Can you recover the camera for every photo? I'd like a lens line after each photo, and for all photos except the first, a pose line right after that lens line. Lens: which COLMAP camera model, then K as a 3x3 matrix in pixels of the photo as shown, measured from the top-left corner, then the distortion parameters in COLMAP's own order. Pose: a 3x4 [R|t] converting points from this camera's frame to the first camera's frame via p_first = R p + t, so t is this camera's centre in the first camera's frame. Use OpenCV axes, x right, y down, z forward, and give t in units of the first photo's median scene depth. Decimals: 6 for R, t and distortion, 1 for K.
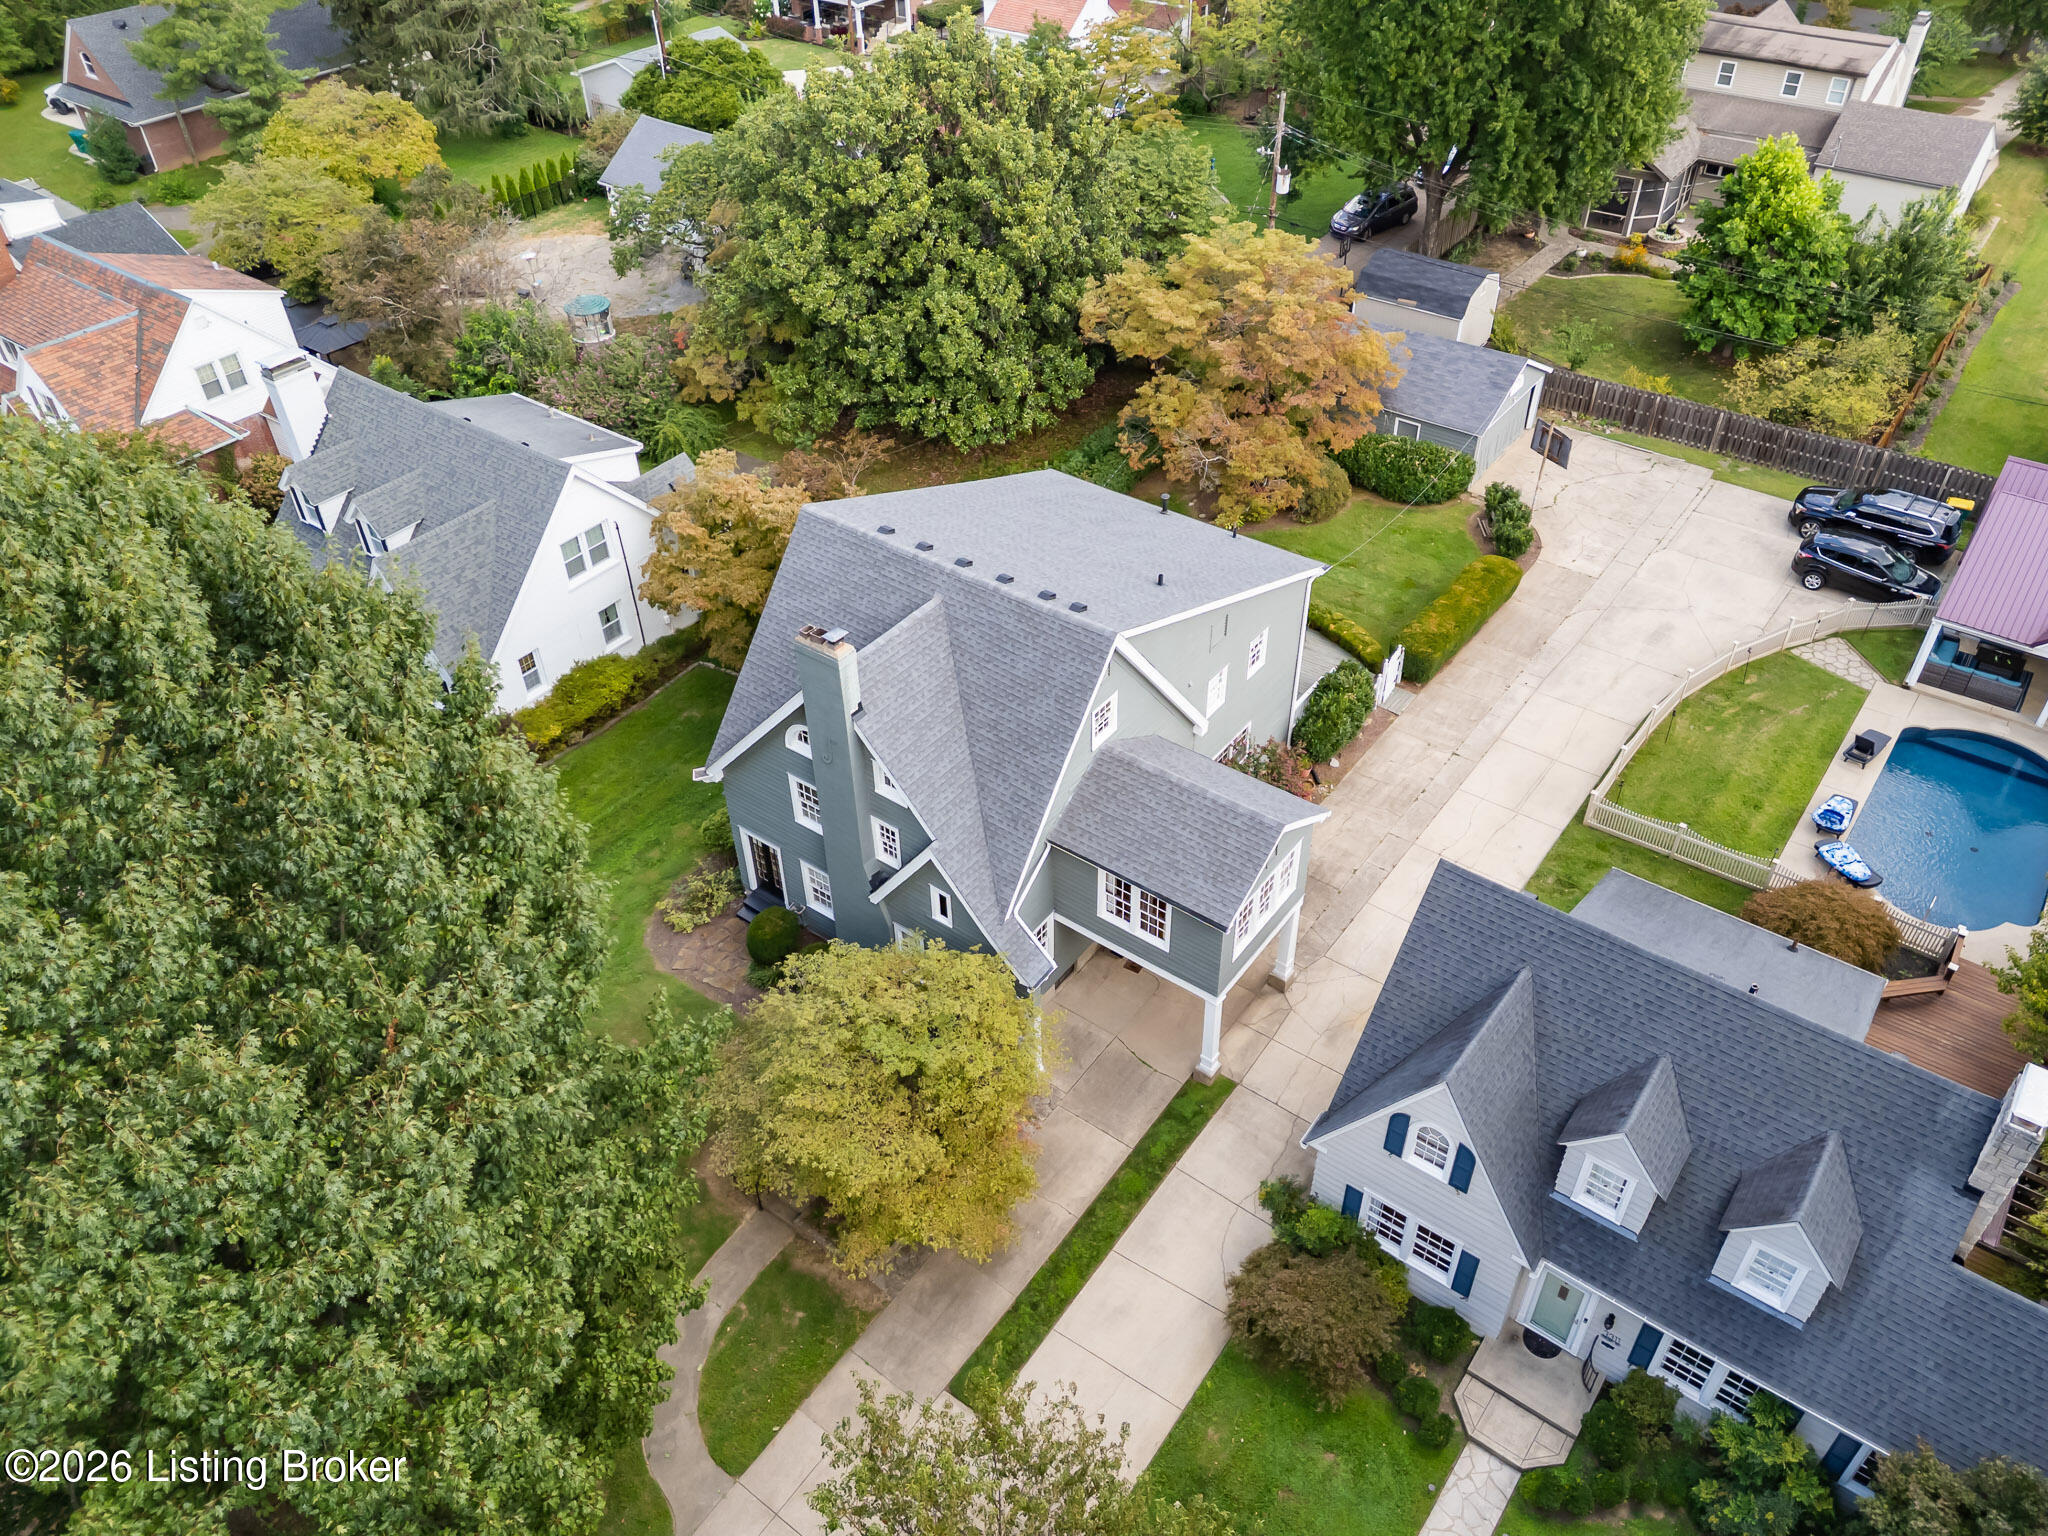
lens RADIAL K [[1482.6, 0, 1014.0], [0, 1482.6, 754.5], [0, 0, 1]] dist [0.097709, -0.104888]
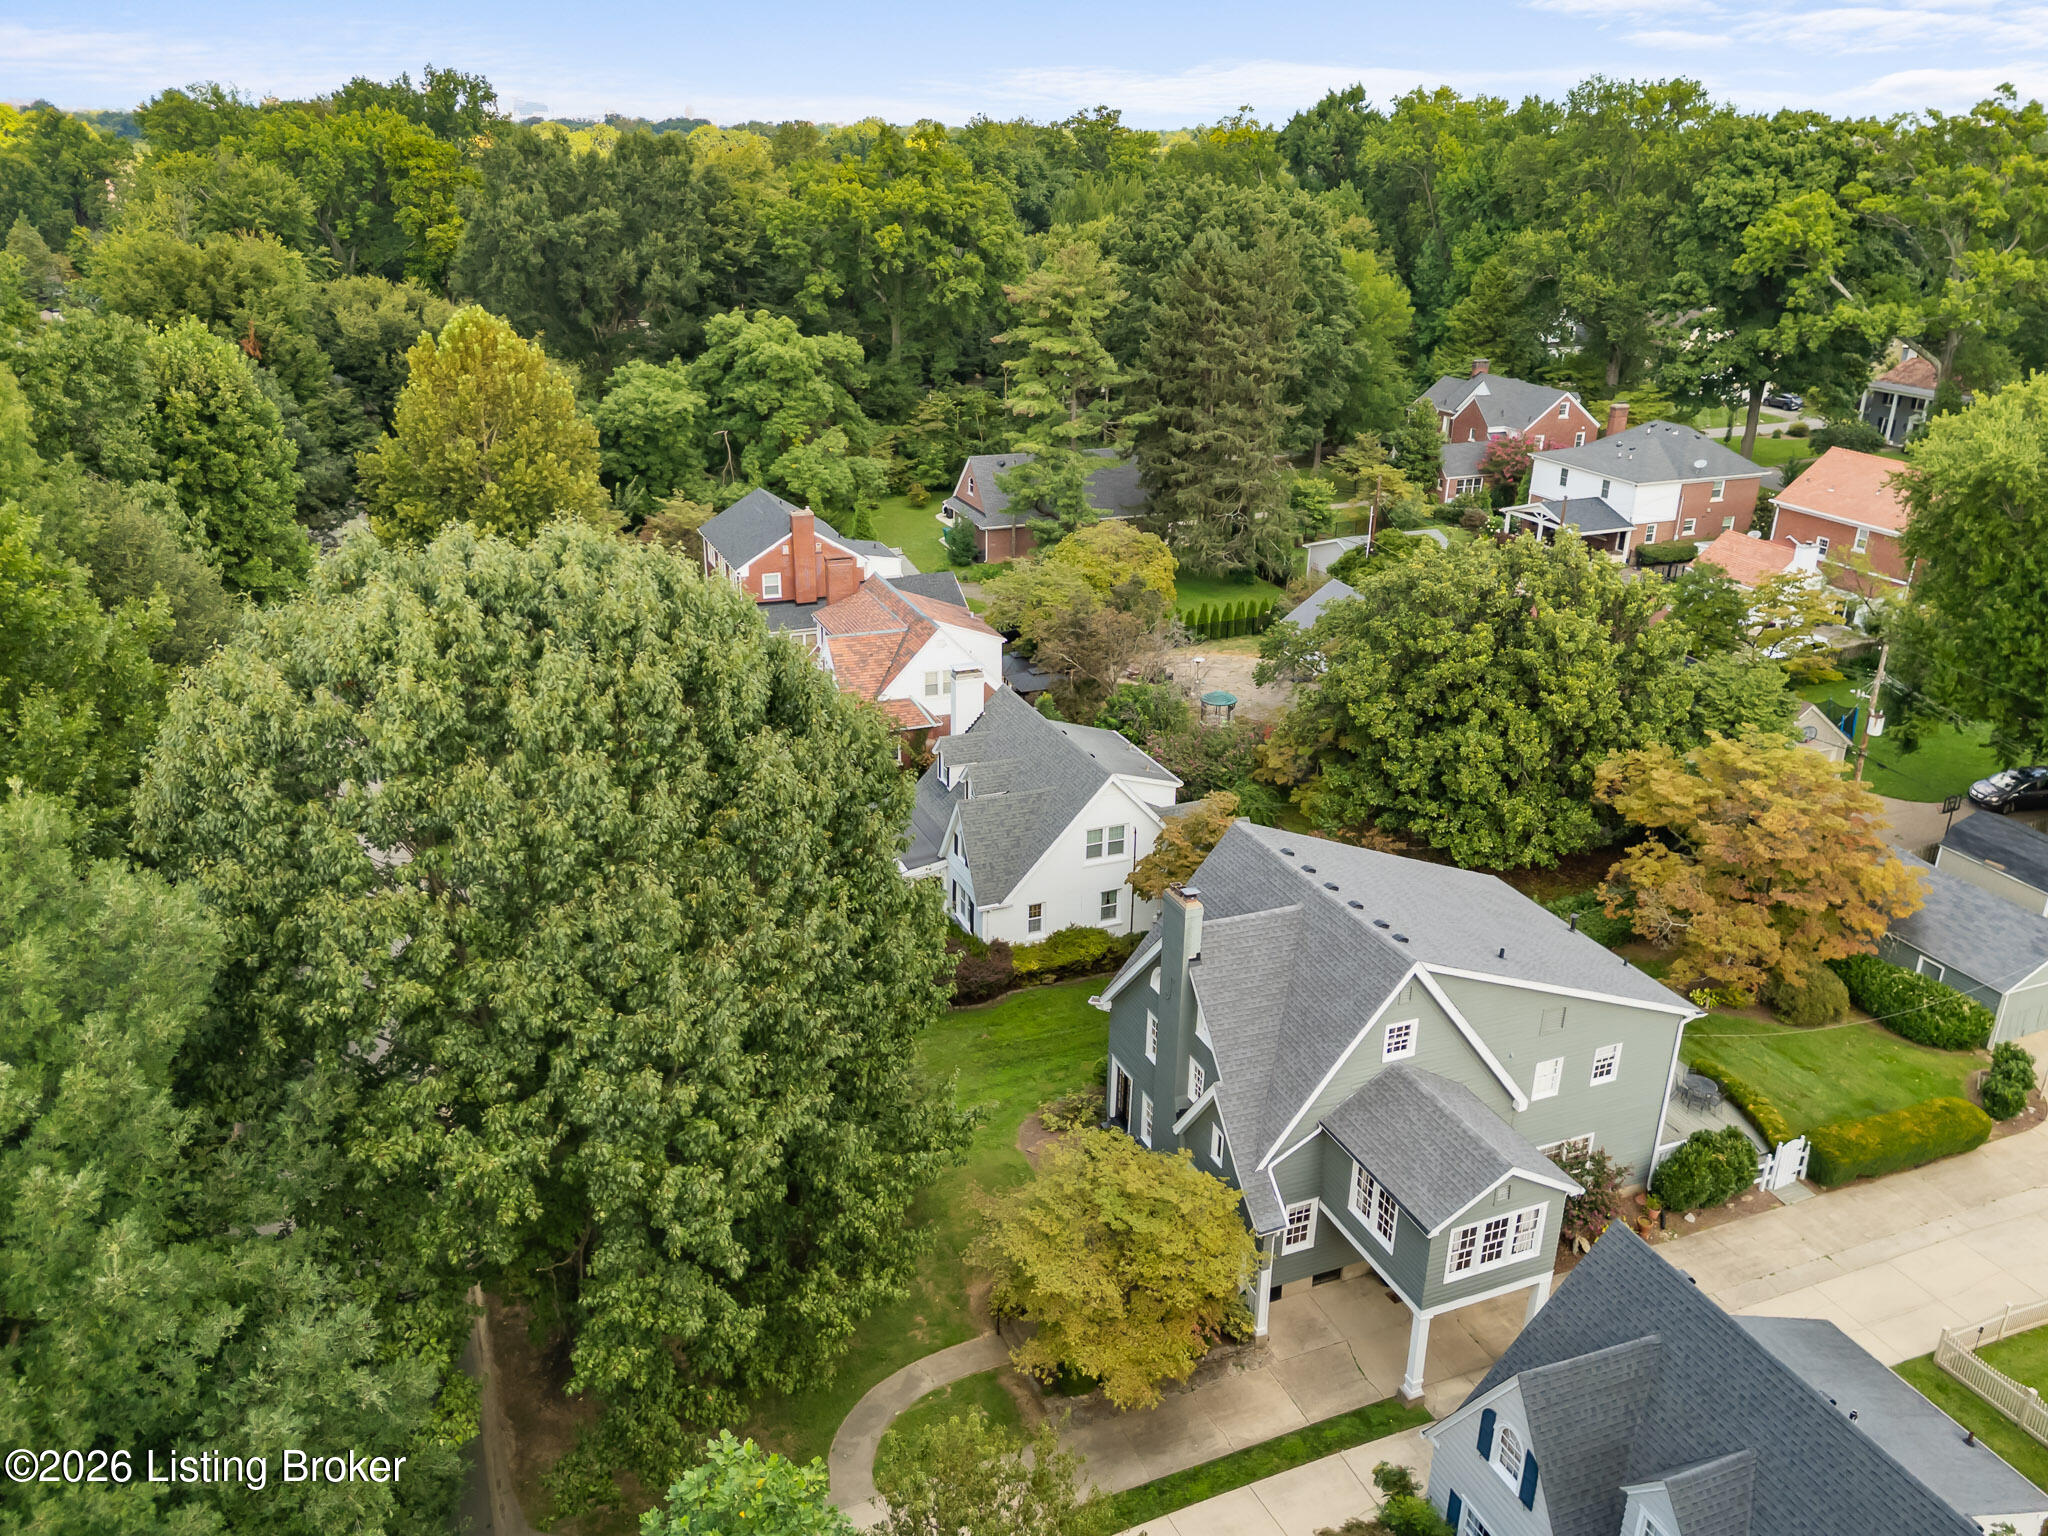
lens RADIAL K [[1482.6, 0, 1014.0], [0, 1482.6, 754.5], [0, 0, 1]] dist [0.097709, -0.104888]
pose [[0.860686, 0.225630, -0.456412, 0.176331], [-0.352535, 0.910884, -0.214499, 0.080929], [0.367341, 0.345517, 0.863527, -0.124319]]
